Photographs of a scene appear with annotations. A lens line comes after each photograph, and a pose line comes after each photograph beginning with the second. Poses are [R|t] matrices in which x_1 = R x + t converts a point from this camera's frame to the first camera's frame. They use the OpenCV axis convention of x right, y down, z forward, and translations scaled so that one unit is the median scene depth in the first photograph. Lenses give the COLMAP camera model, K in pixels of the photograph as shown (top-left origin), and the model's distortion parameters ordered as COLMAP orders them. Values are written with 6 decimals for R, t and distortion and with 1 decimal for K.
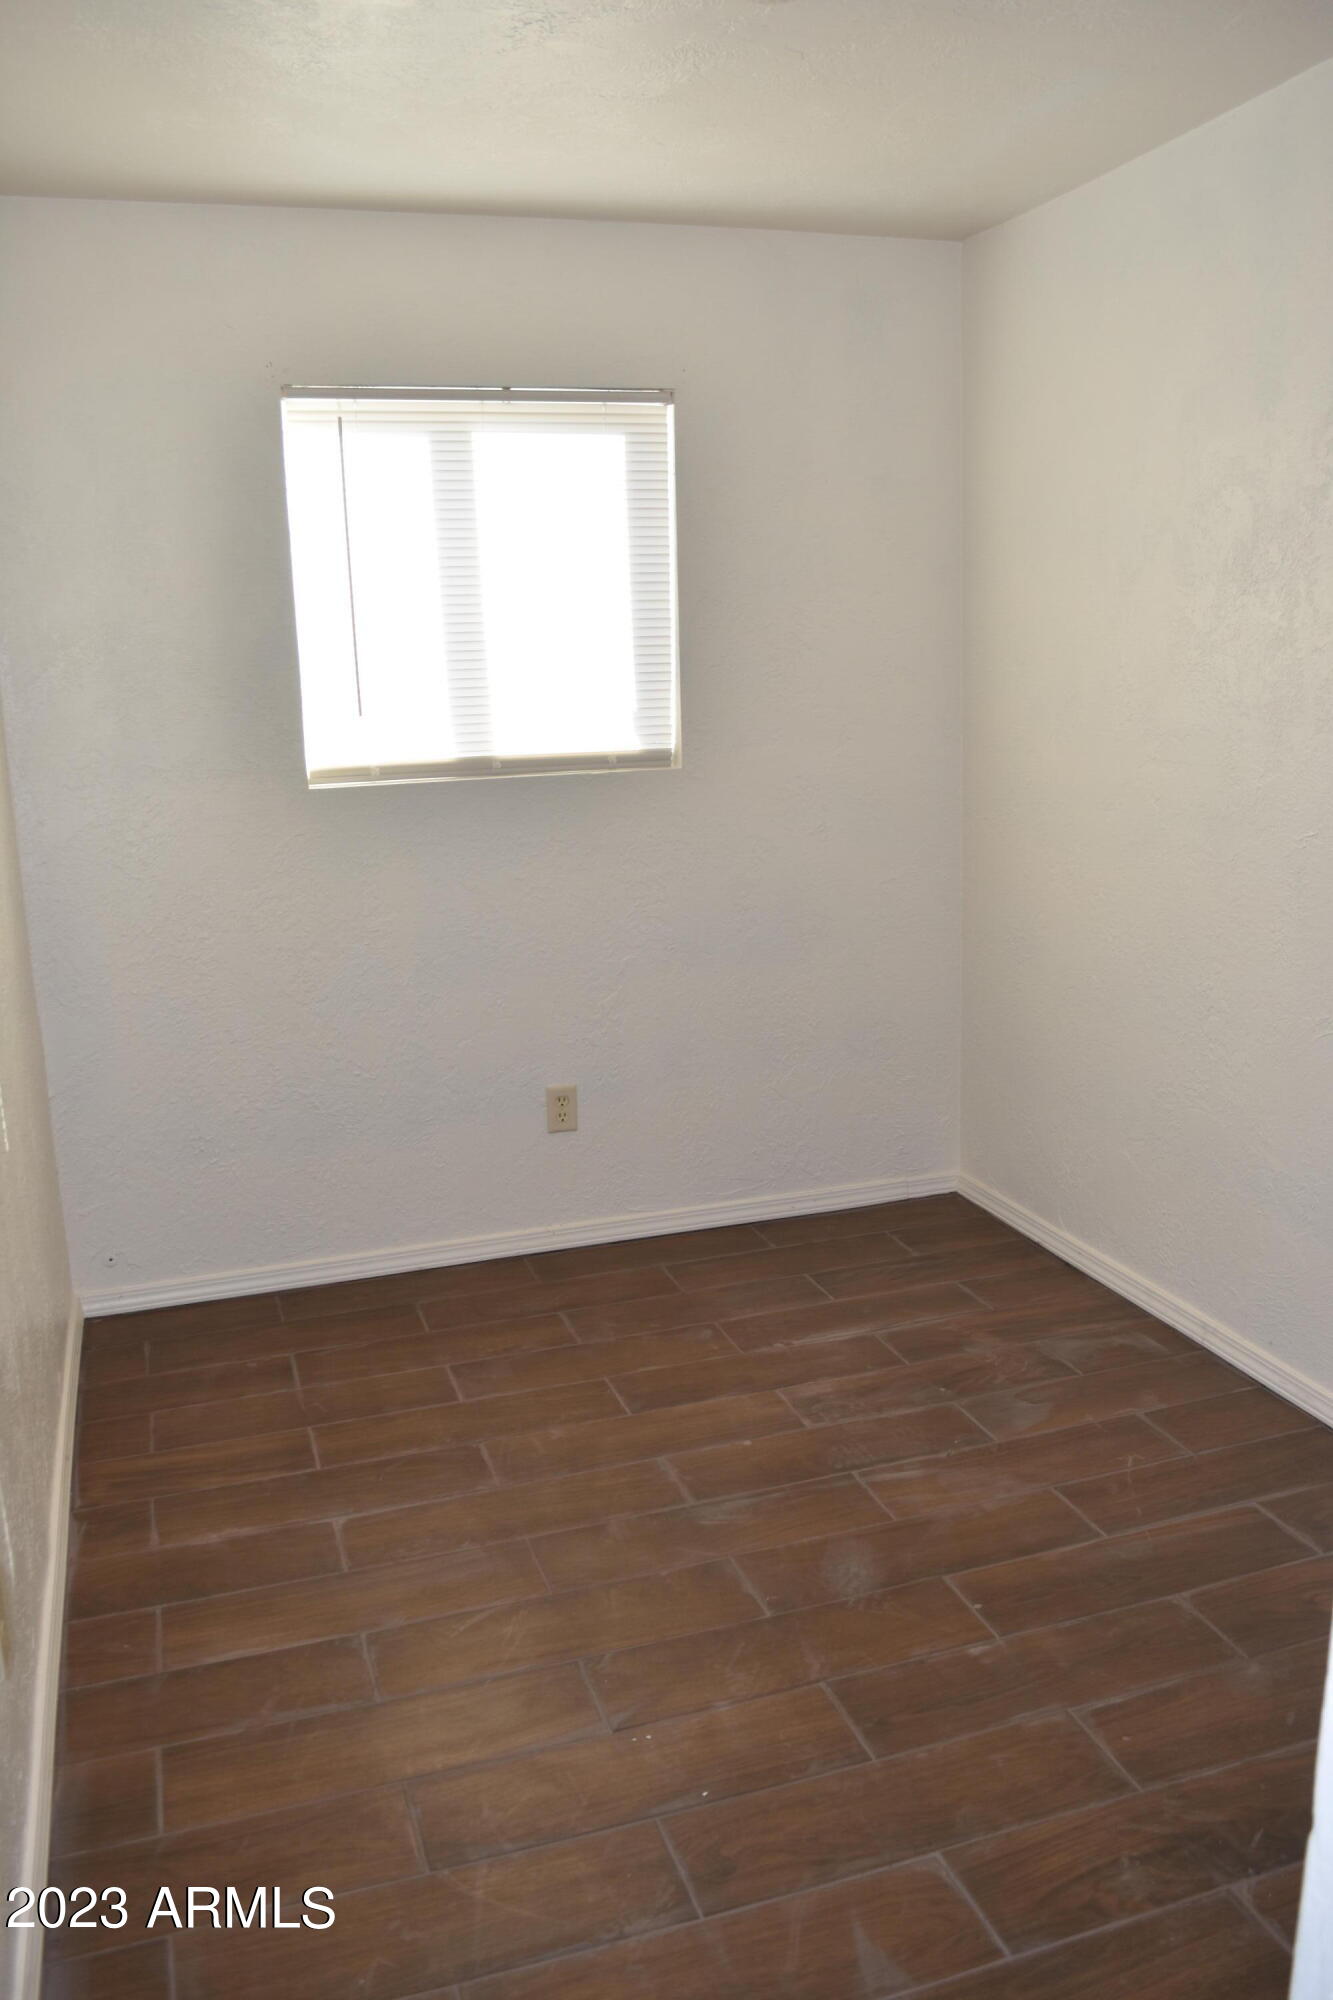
lens RADIAL K [[1576.7, 0, 666.6], [0, 1576.7, 1000.5], [0, 0, 1]] dist [-0.072722, -0.000309]
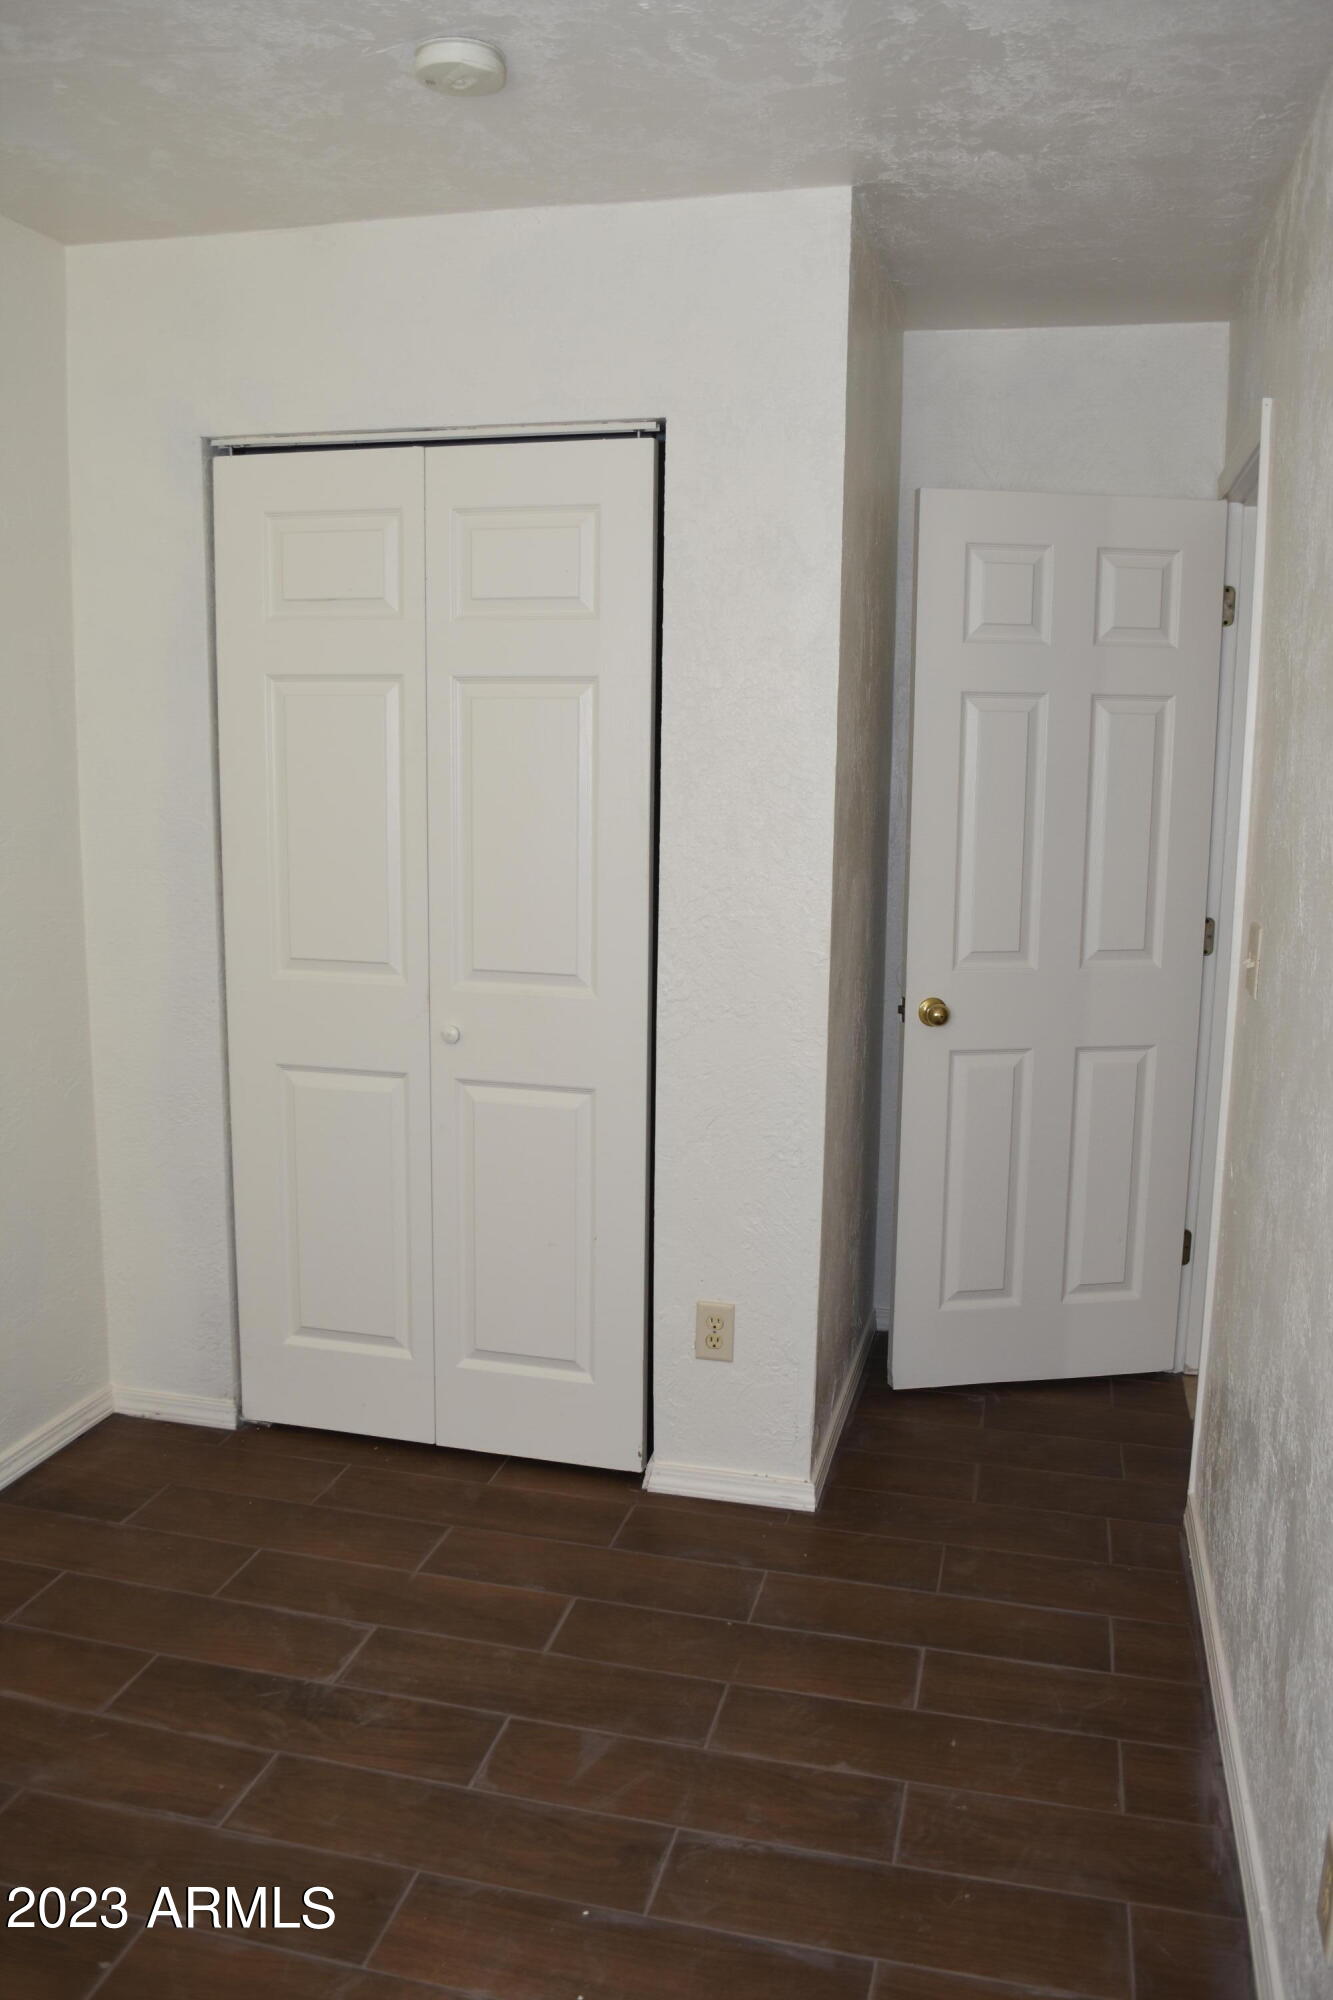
lens RADIAL K [[1576.7, 0, 667.1], [0, 1576.7, 994.5], [0, 0, 1]] dist [-0.072722, -0.000309]
pose [[-0.848553, -0.073442, 0.523988, -0.521391], [0.114411, 0.941422, 0.317229, -0.362358], [-0.516592, 0.329135, -0.790445, 1.666697]]
